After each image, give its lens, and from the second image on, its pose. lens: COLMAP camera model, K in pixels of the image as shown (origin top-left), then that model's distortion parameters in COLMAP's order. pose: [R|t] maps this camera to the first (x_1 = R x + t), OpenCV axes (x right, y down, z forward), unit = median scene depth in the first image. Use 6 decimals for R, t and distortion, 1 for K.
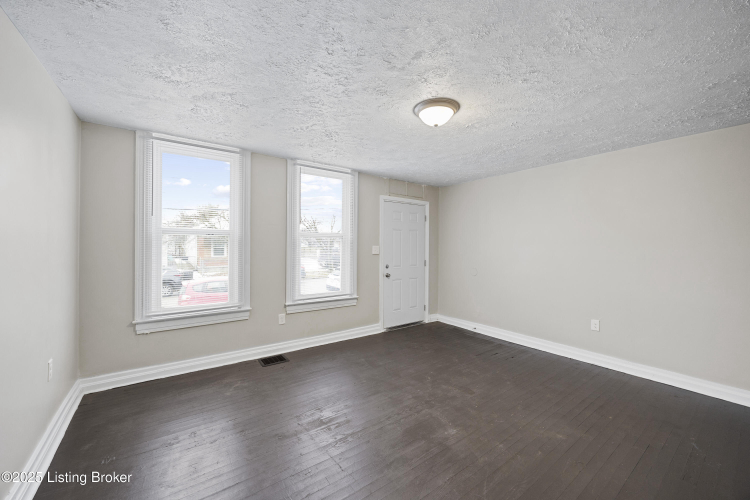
lens RADIAL K [[294.0, 0, 372.1], [0, 294.0, 248.5], [0, 0, 1]] dist [-0.000870, -0.000076]
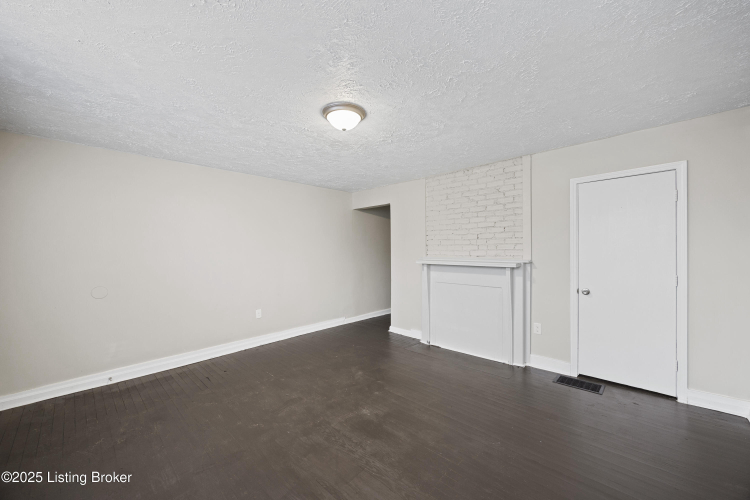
lens RADIAL K [[294.0, 0, 374.7], [0, 294.0, 251.8], [0, 0, 1]] dist [-0.000870, -0.000076]
pose [[-0.209320, -0.010375, 0.977792, -0.726615], [0.012230, 0.999838, 0.013227, -0.016062], [-0.977771, 0.014727, -0.209159, 1.015569]]
